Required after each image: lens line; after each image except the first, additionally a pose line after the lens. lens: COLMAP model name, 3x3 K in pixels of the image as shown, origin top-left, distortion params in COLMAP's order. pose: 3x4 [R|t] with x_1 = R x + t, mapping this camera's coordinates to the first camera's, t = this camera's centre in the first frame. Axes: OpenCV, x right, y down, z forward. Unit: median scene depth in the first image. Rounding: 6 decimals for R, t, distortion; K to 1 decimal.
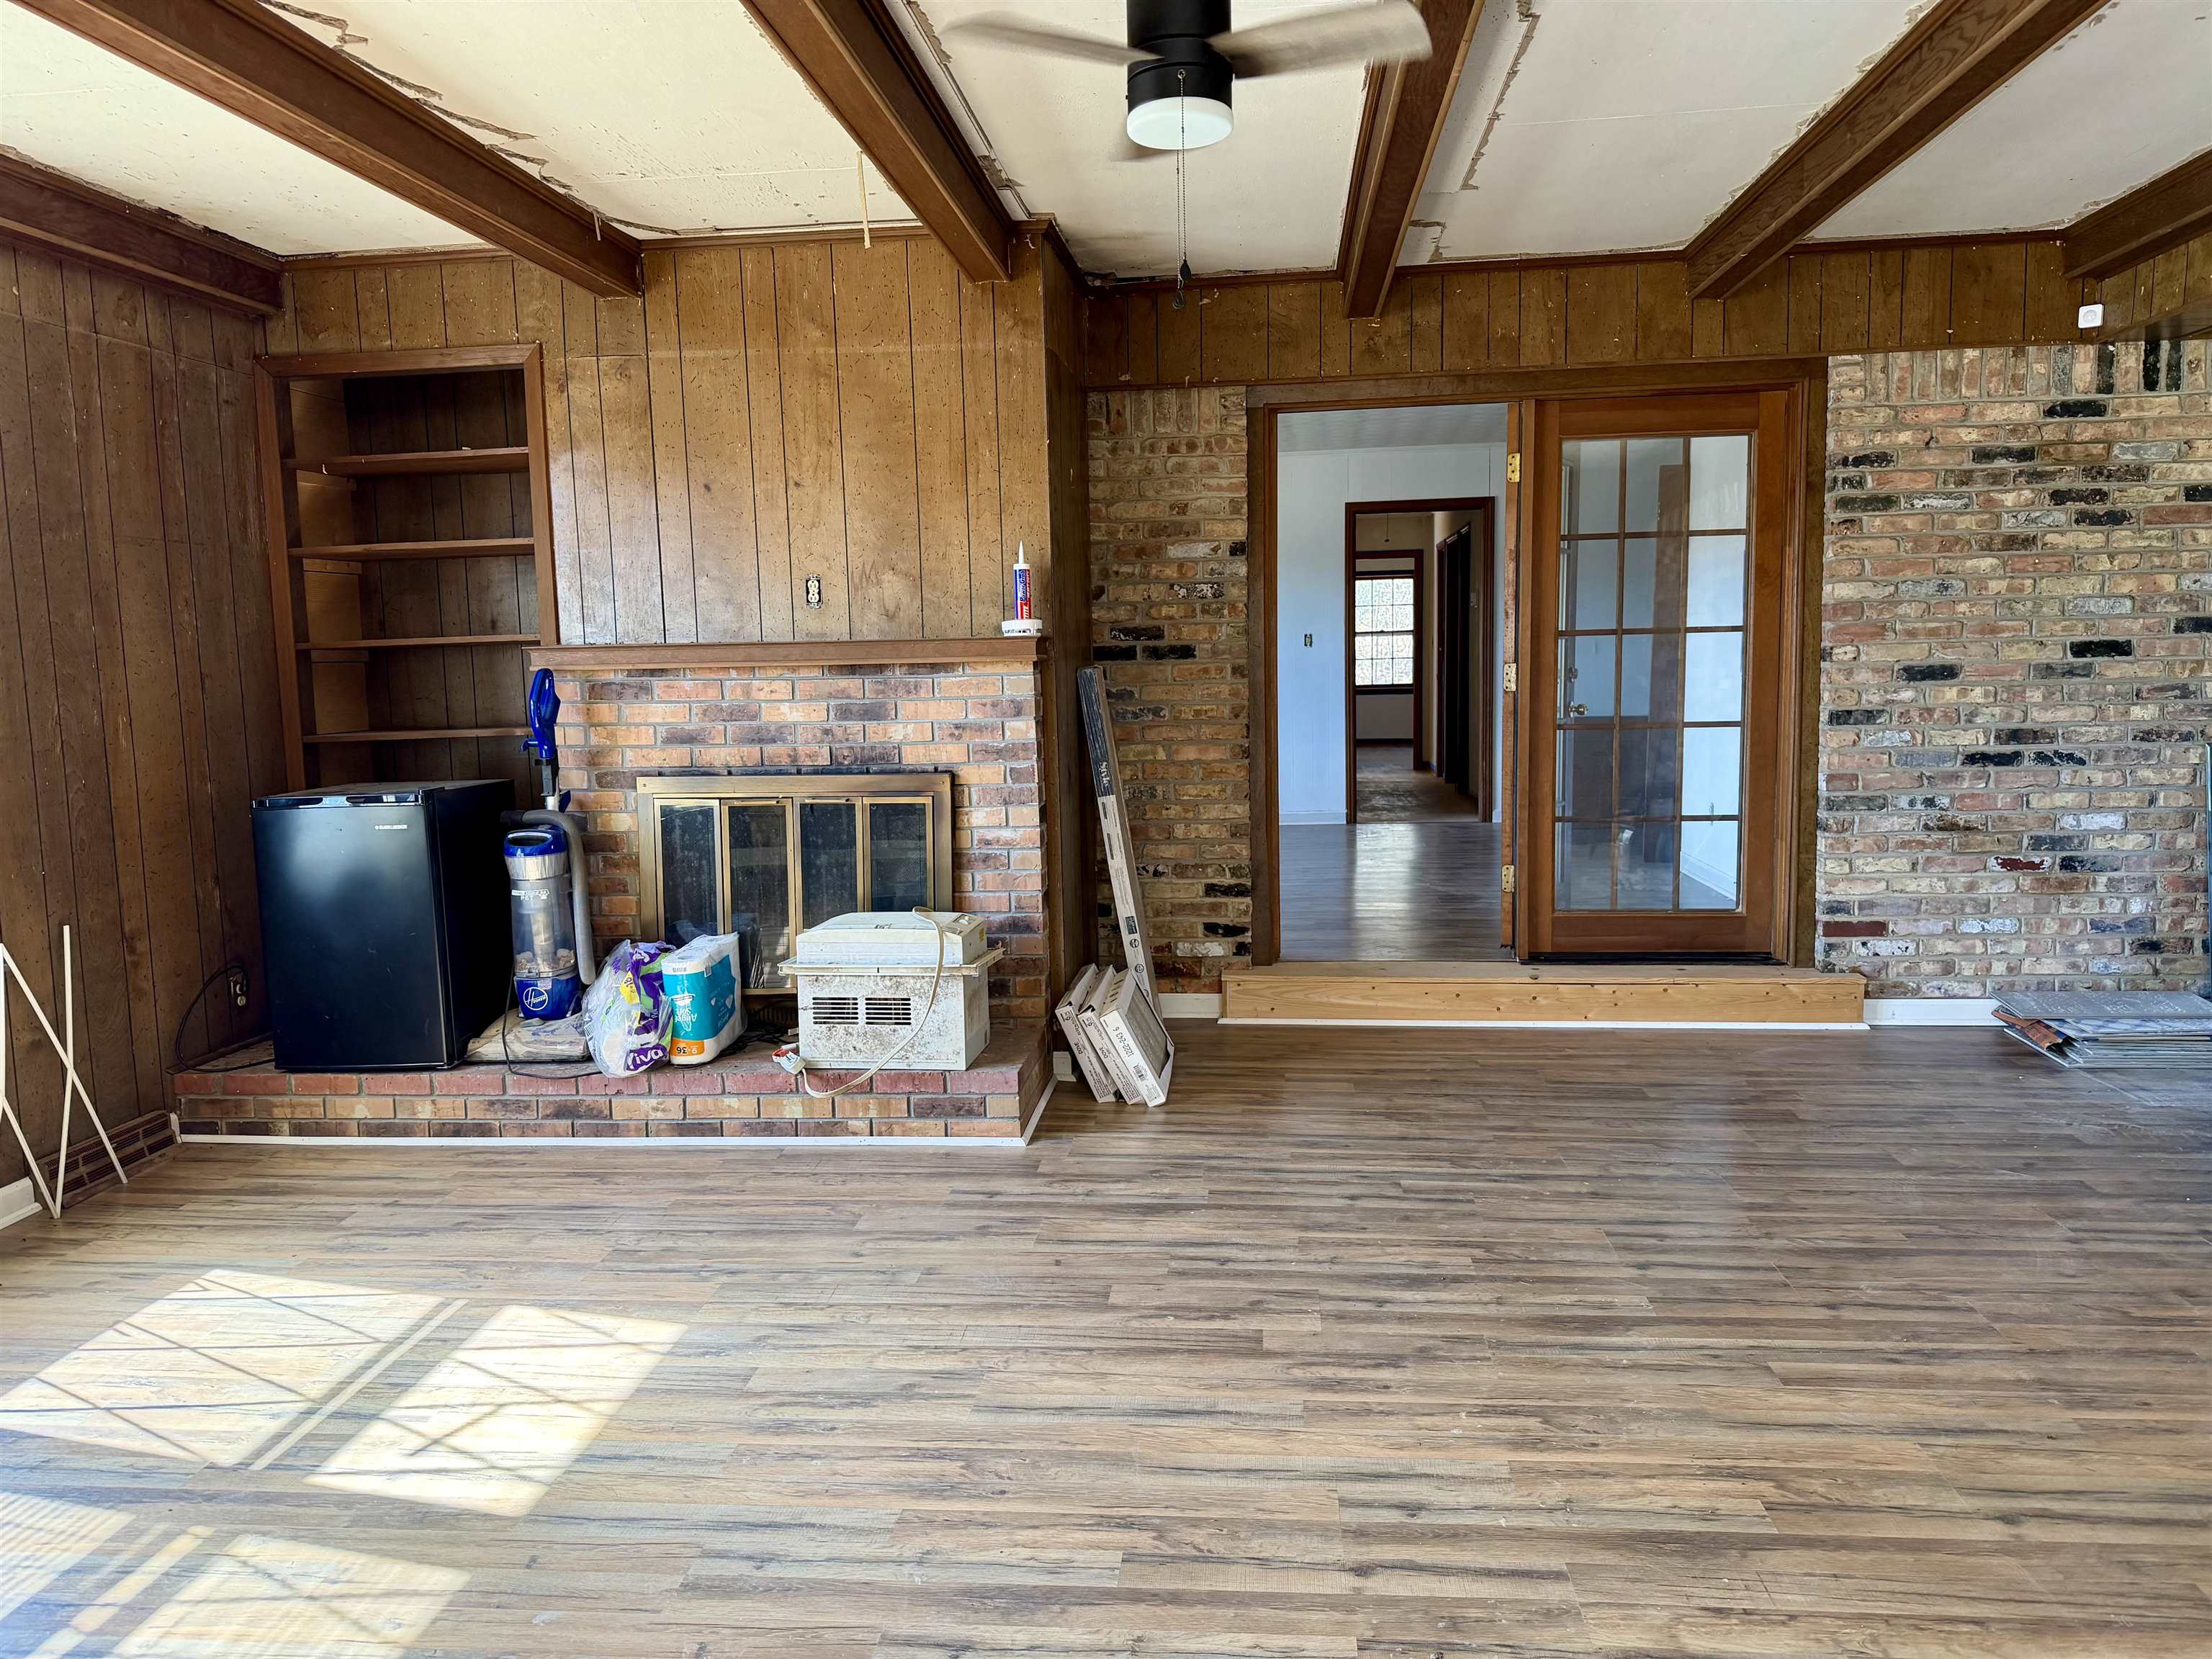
lens RADIAL K [[1544.8, 0, 1106.0], [0, 1544.8, 829.5], [0, 0, 1]] dist [0.085974, -0.117974]
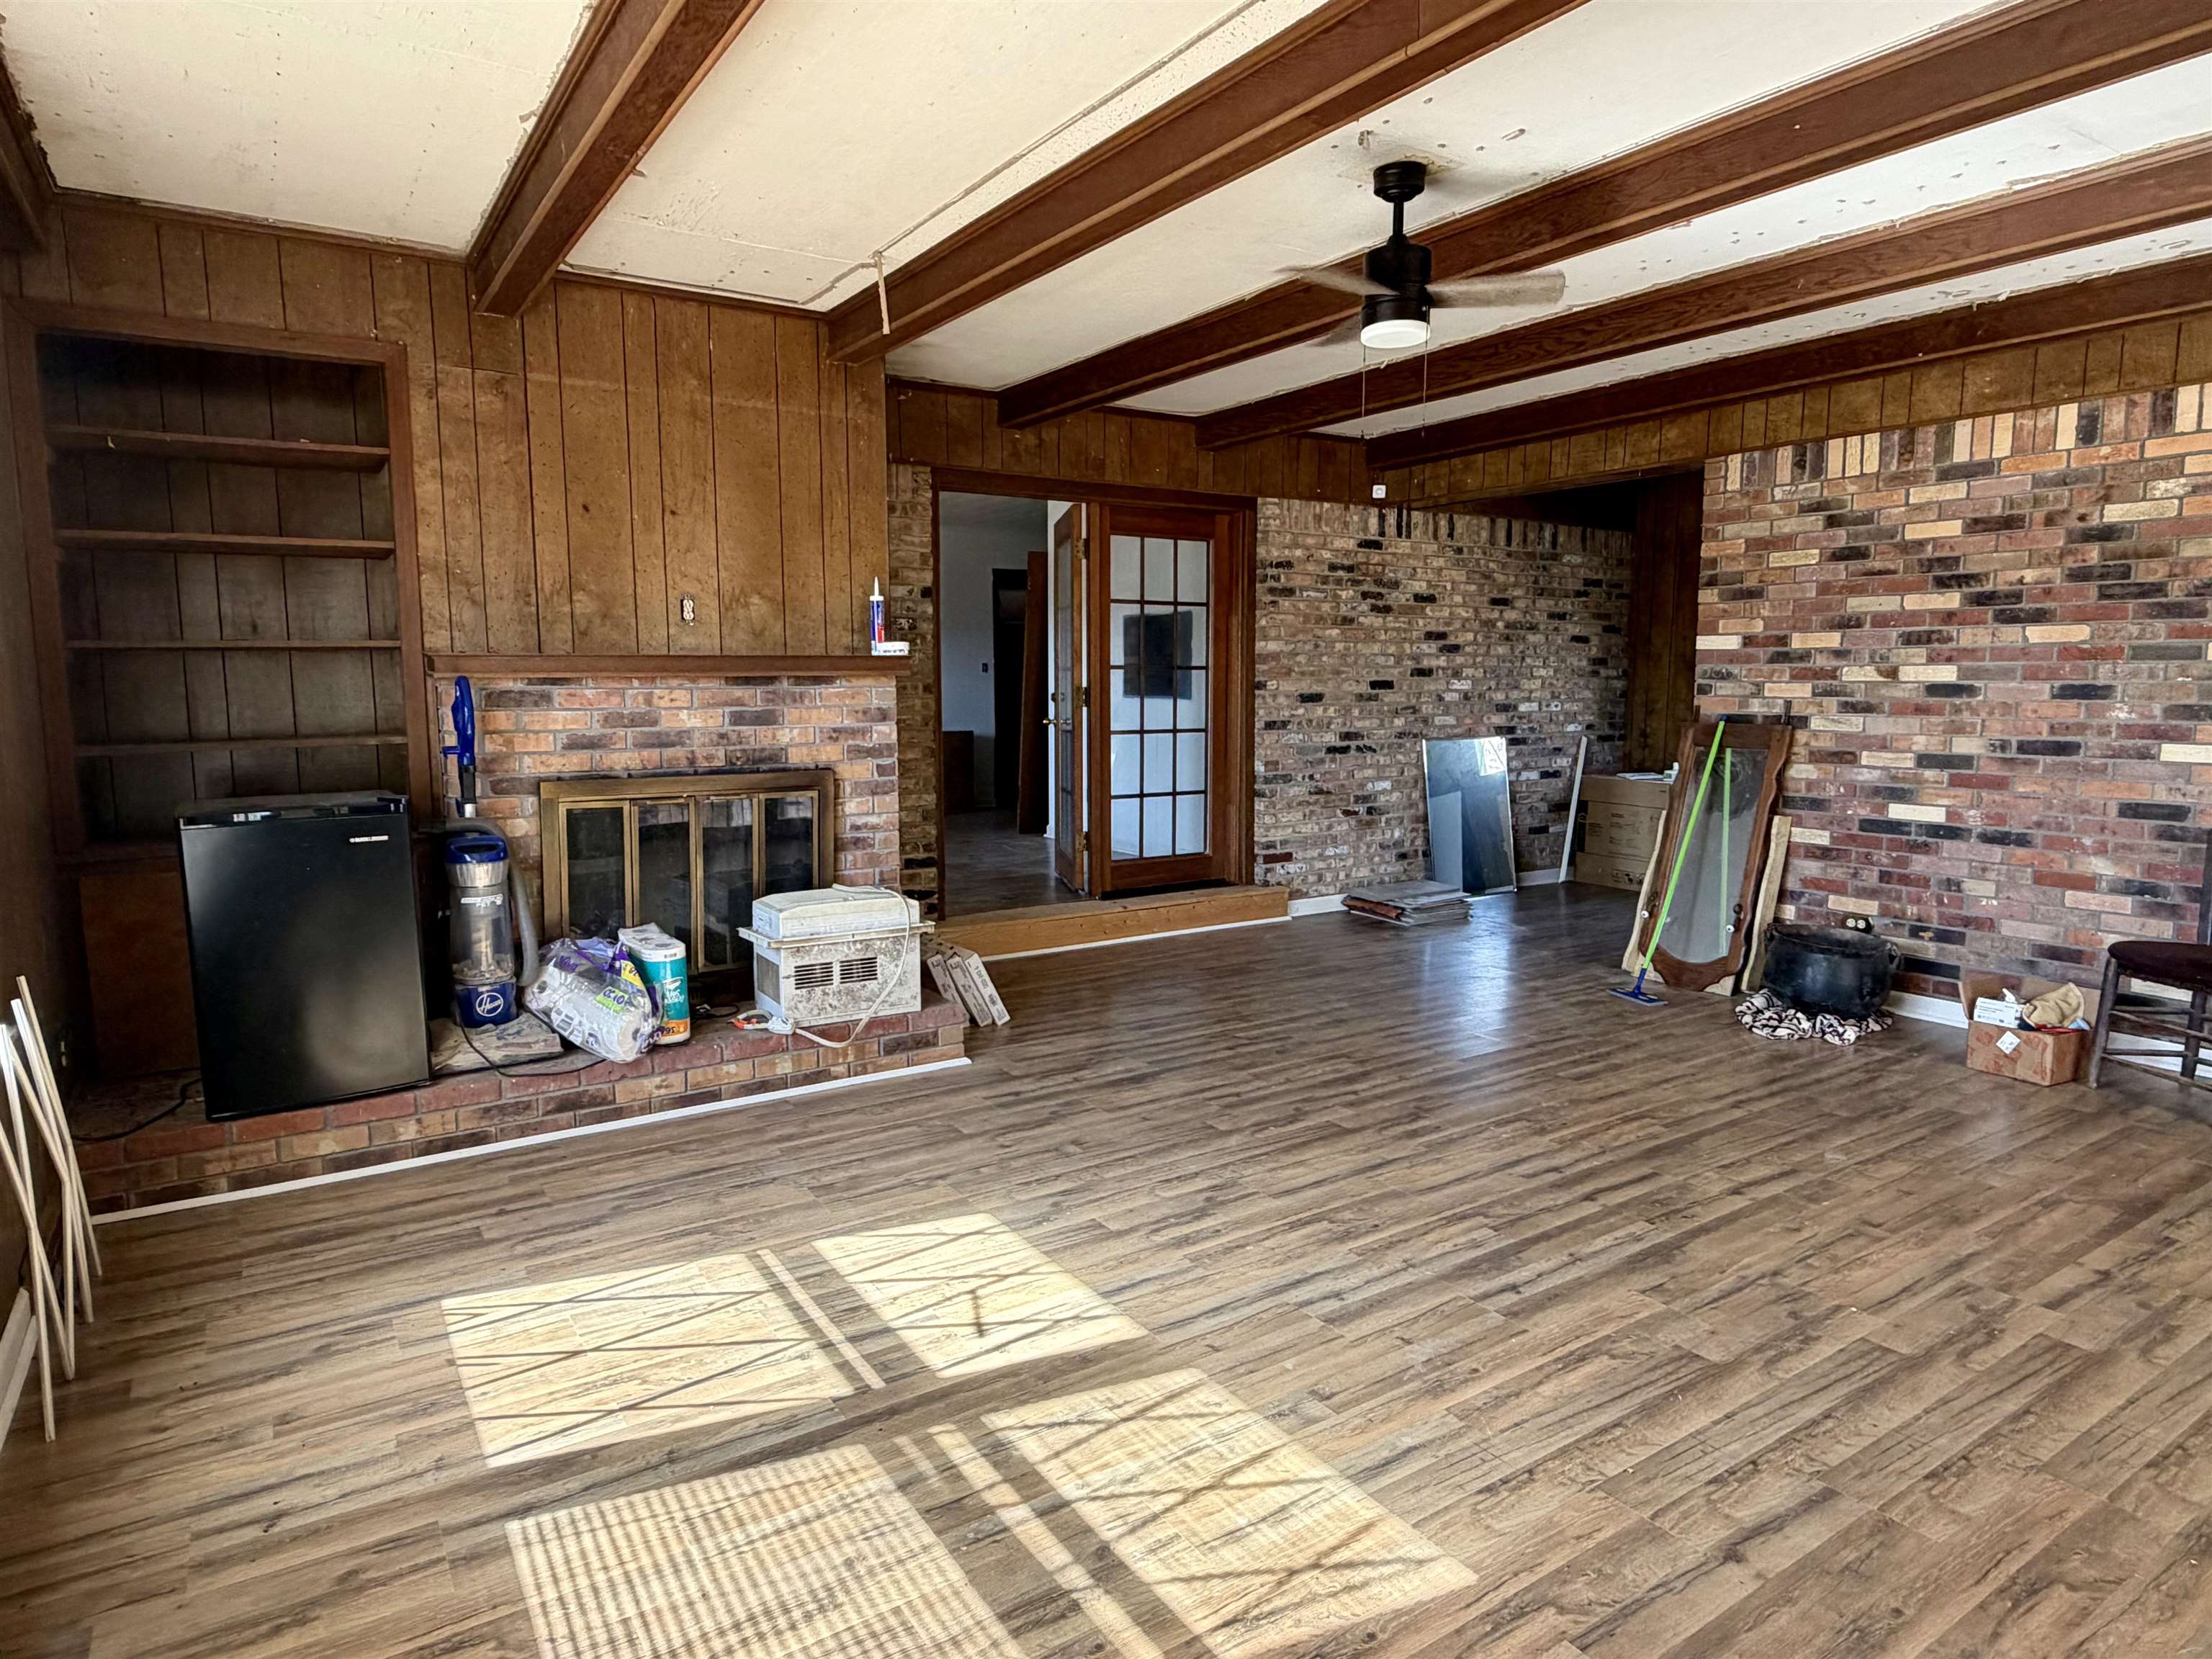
lens RADIAL K [[1290.4, 0, 1100.4], [0, 1290.4, 828.9], [0, 0, 1]] dist [0.000911, 0.000752]
pose [[0.776652, -0.052267, 0.627758, -0.558569], [0.055550, 0.998352, 0.014396, 0.005520], [-0.627476, 0.023692, 0.778275, 0.104435]]
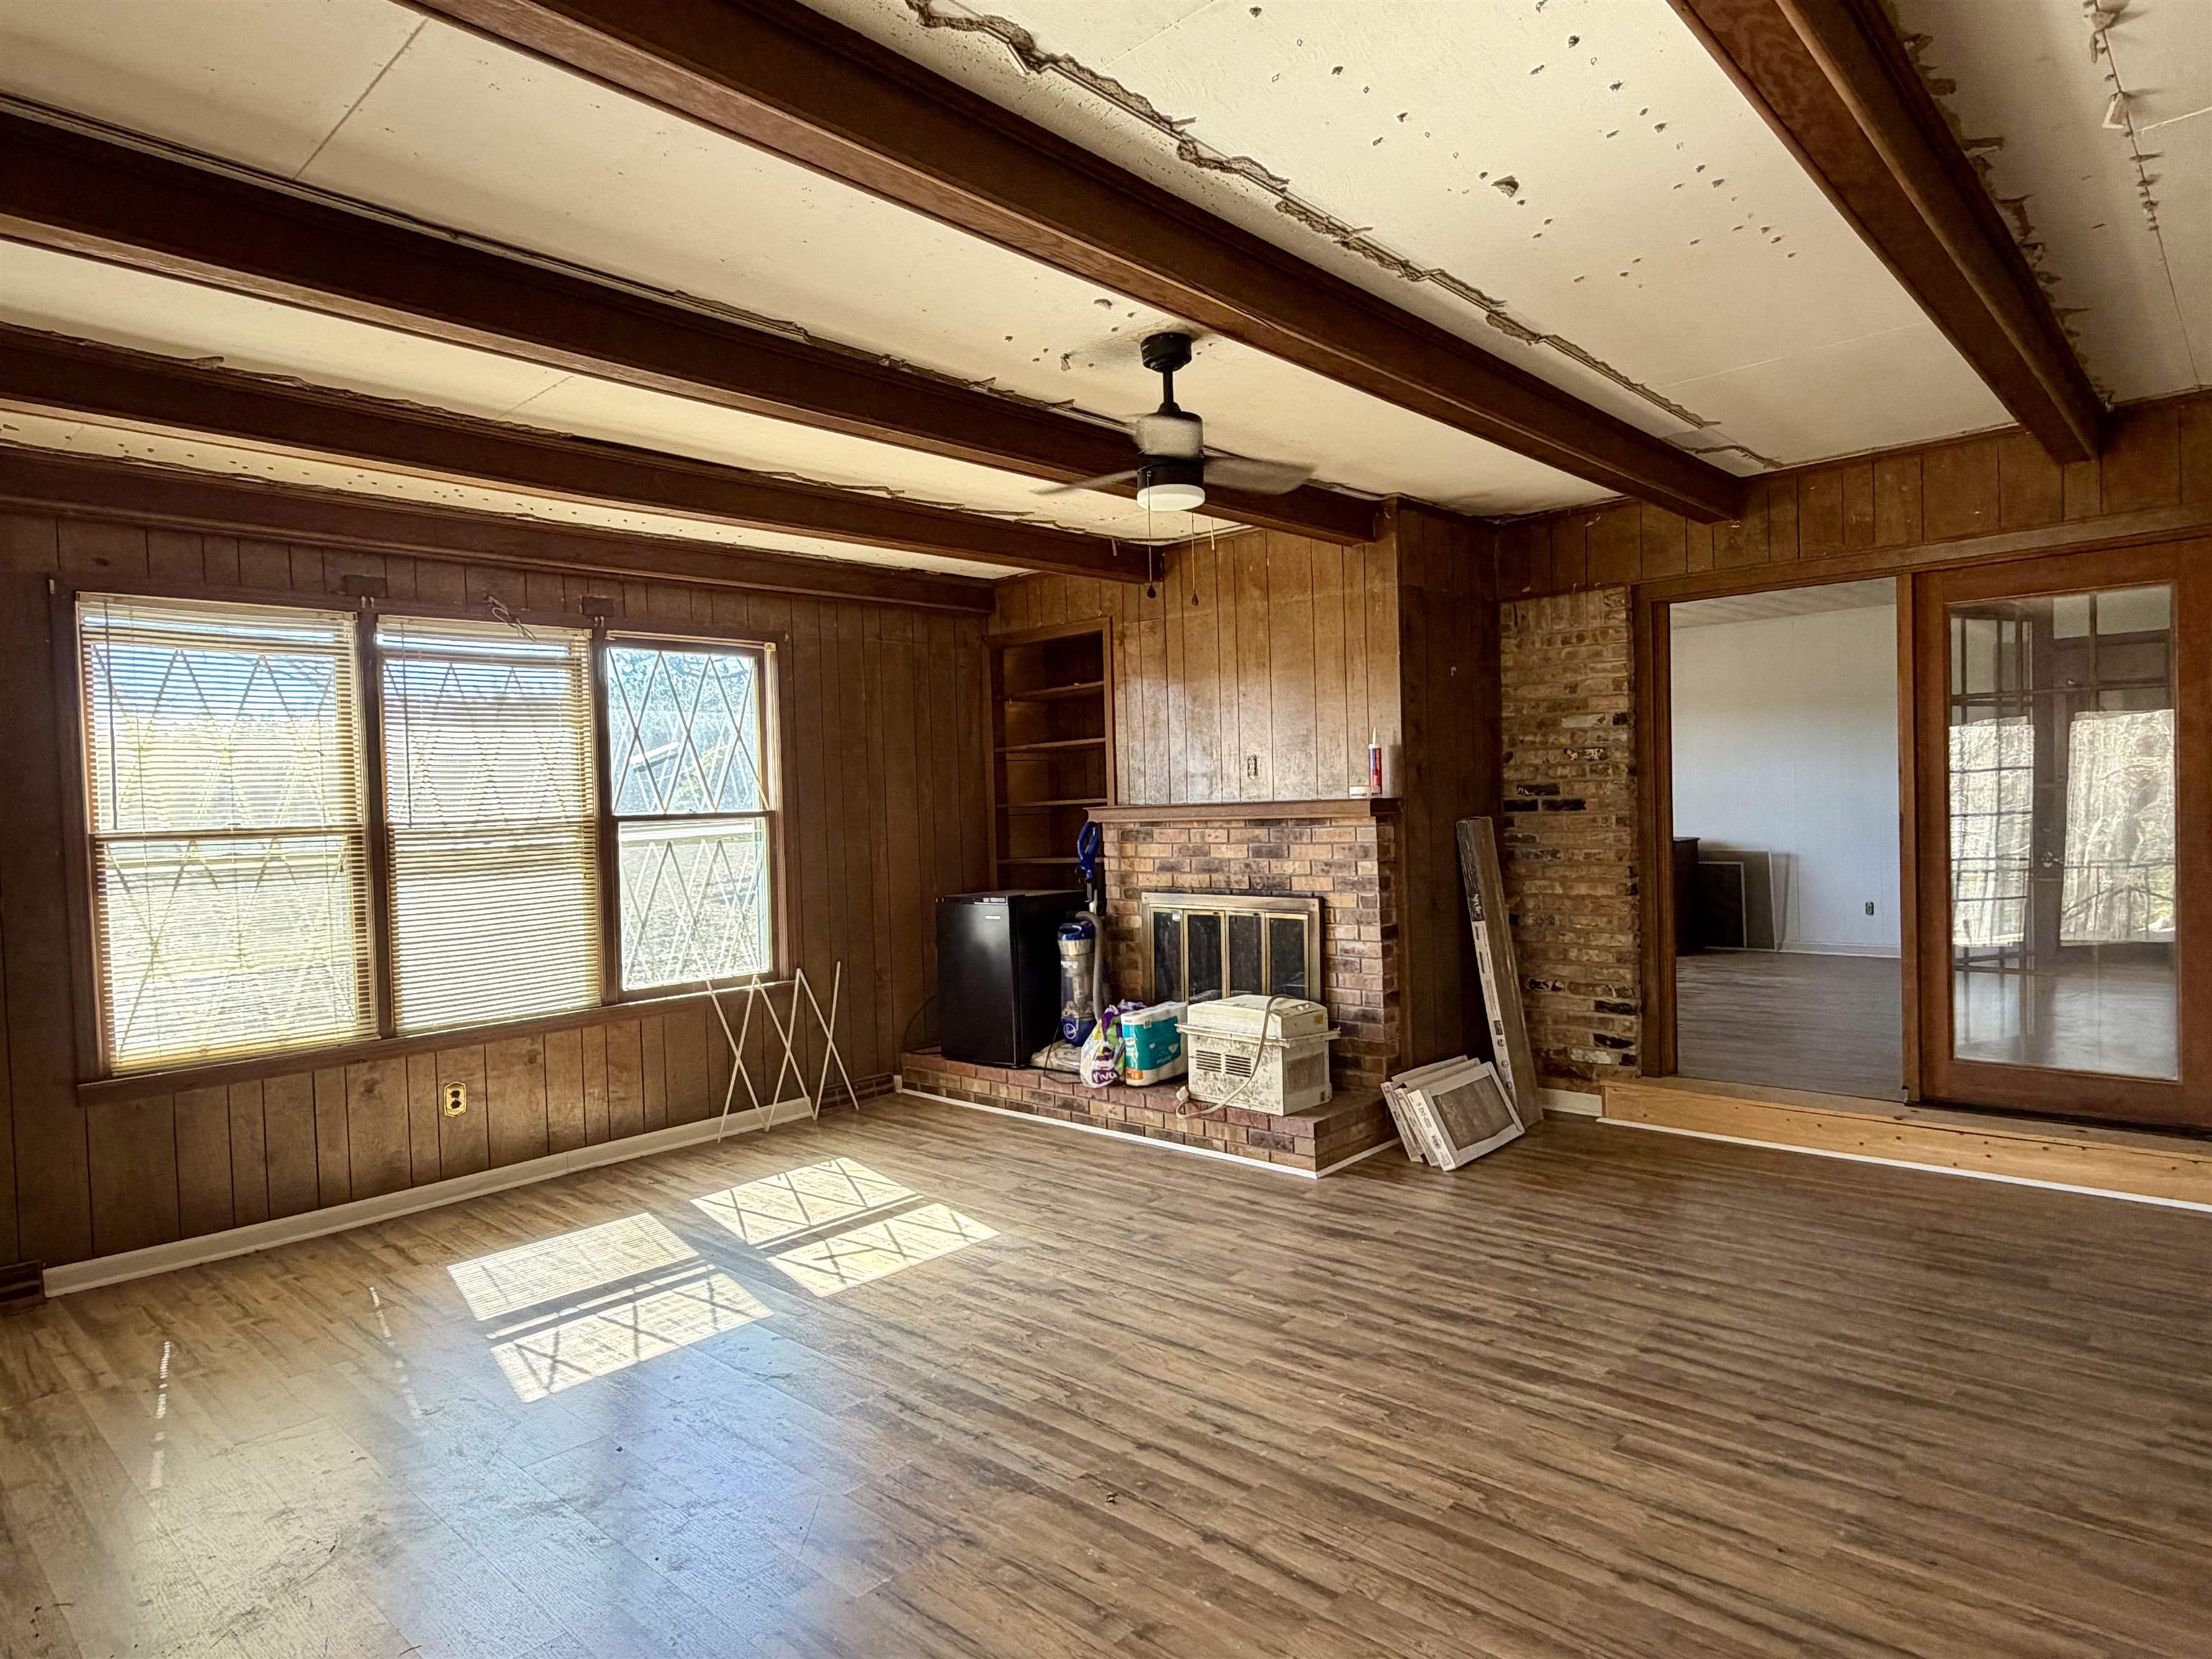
lens RADIAL K [[1290.4, 0, 1100.4], [0, 1290.4, 828.9], [0, 0, 1]] dist [0.000911, 0.000752]
pose [[0.798138, 0.010297, -0.602387, 0.425983], [-0.056014, 0.996791, -0.057177, -0.021527], [0.599866, 0.079377, 0.796154, -0.028193]]
